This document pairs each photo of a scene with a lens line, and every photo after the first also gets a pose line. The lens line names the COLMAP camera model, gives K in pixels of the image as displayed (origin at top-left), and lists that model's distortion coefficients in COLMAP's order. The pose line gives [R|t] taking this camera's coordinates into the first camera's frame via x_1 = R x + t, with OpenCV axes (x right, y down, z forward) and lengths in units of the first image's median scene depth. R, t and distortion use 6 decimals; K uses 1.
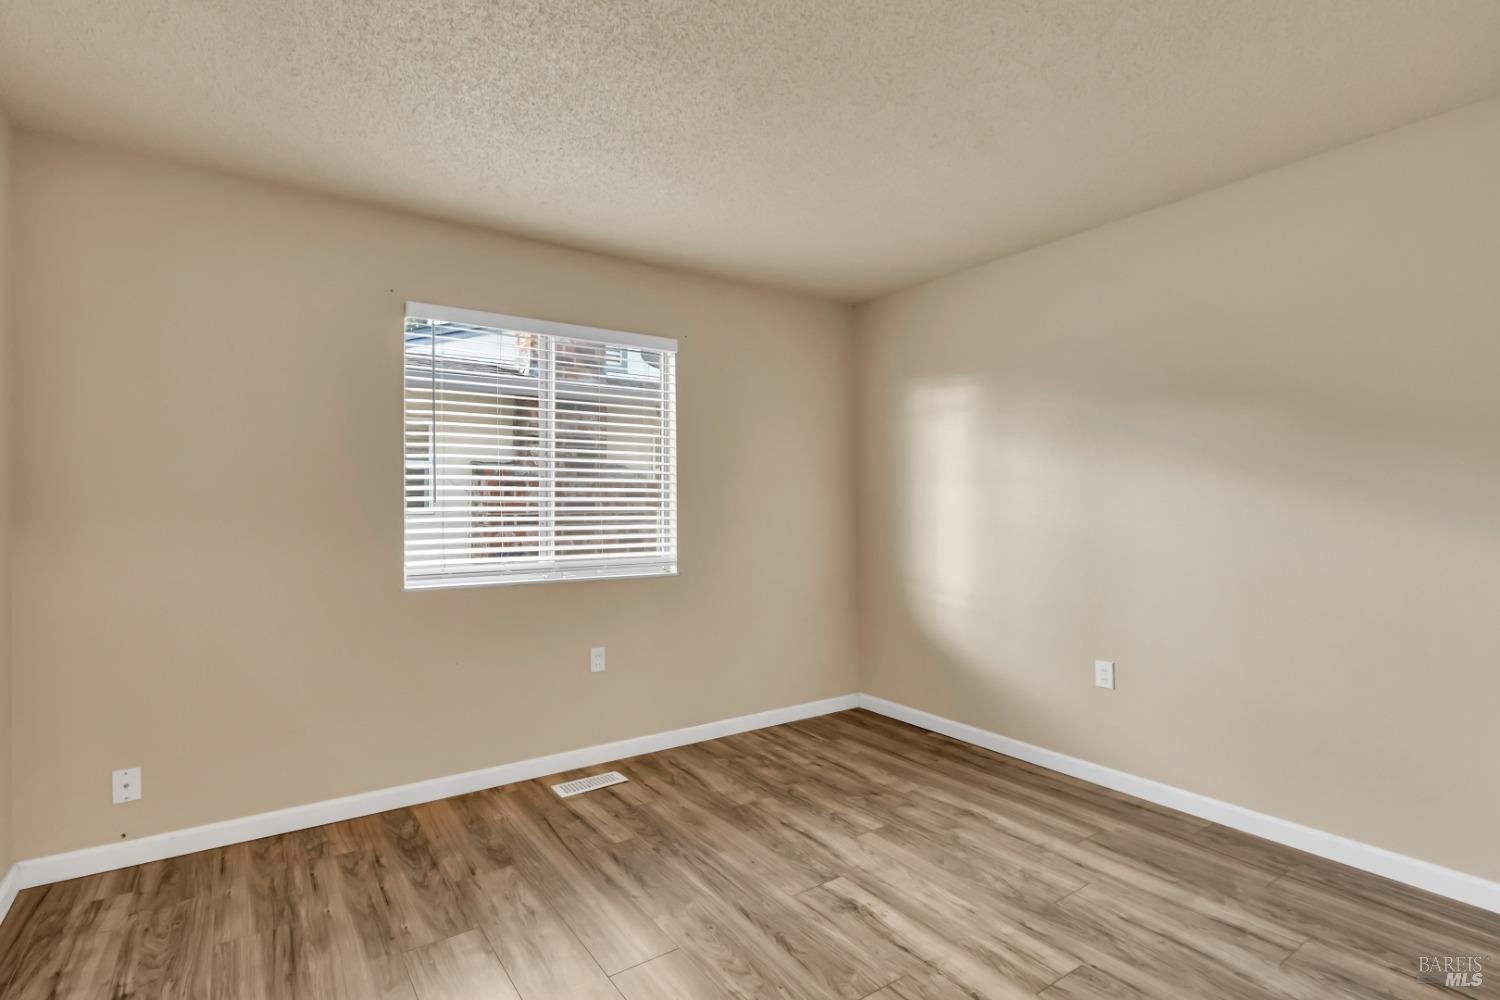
lens RADIAL K [[729.2, 0, 752.6], [0, 729.2, 498.5], [0, 0, 1]] dist [0.000267, -0.000009]
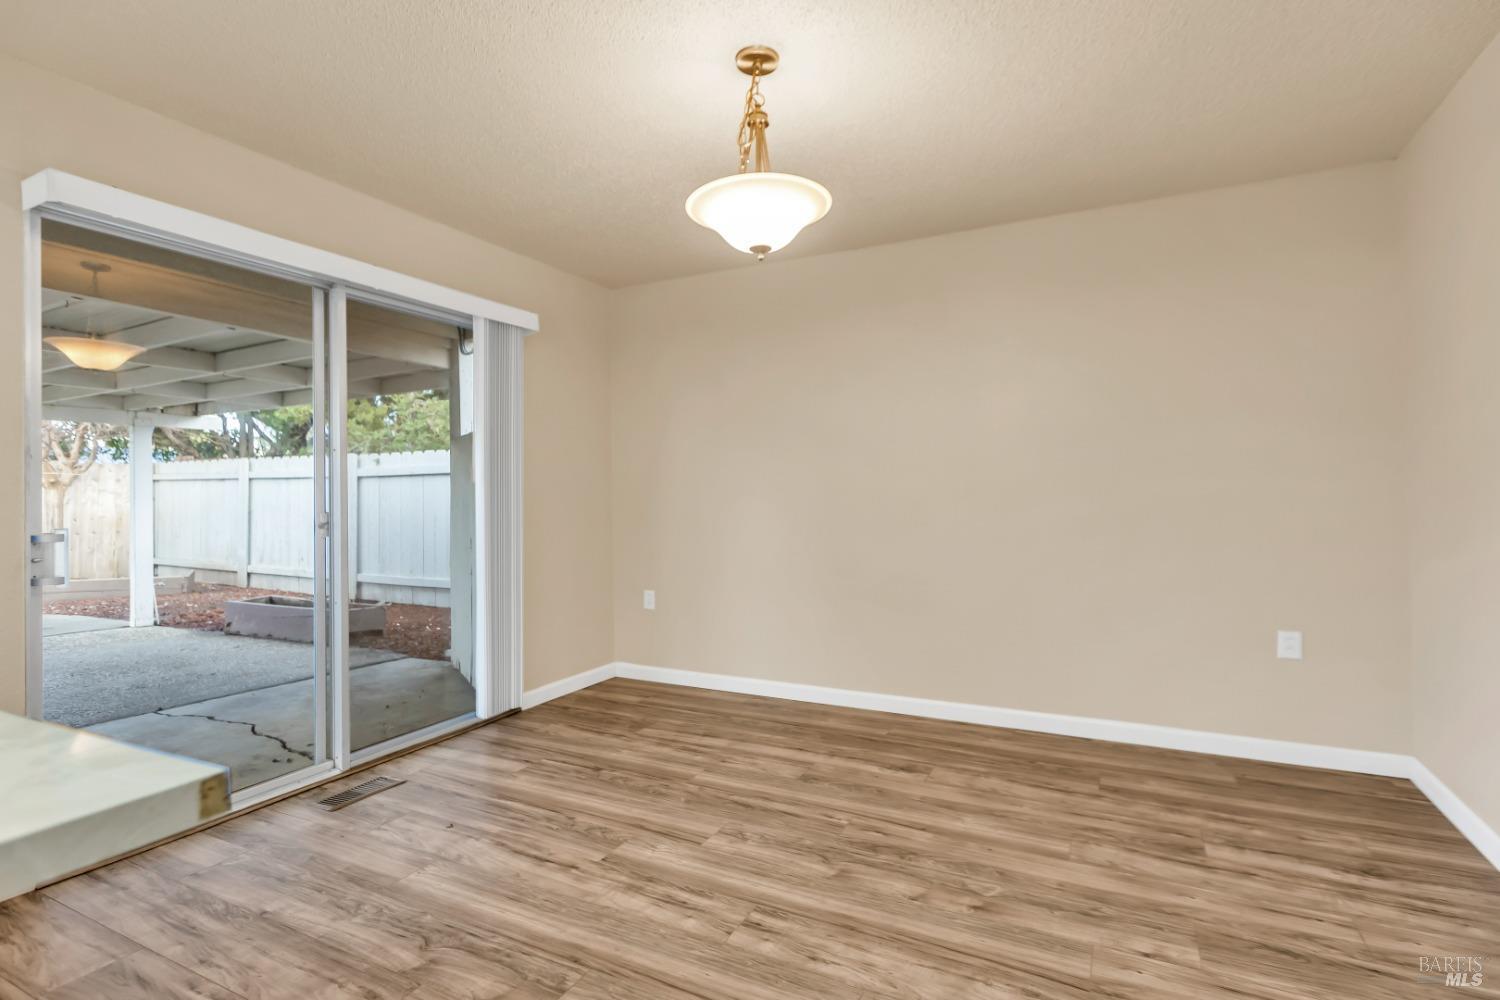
lens RADIAL K [[736.2, 0, 750.6], [0, 736.2, 498.9], [0, 0, 1]] dist [0.001431, 0.000225]
pose [[-0.878496, 0.001060, -0.477749, 0.751144], [0.003499, 0.999985, -0.004214, 0.048323], [0.477737, -0.005374, -0.878486, 1.683142]]
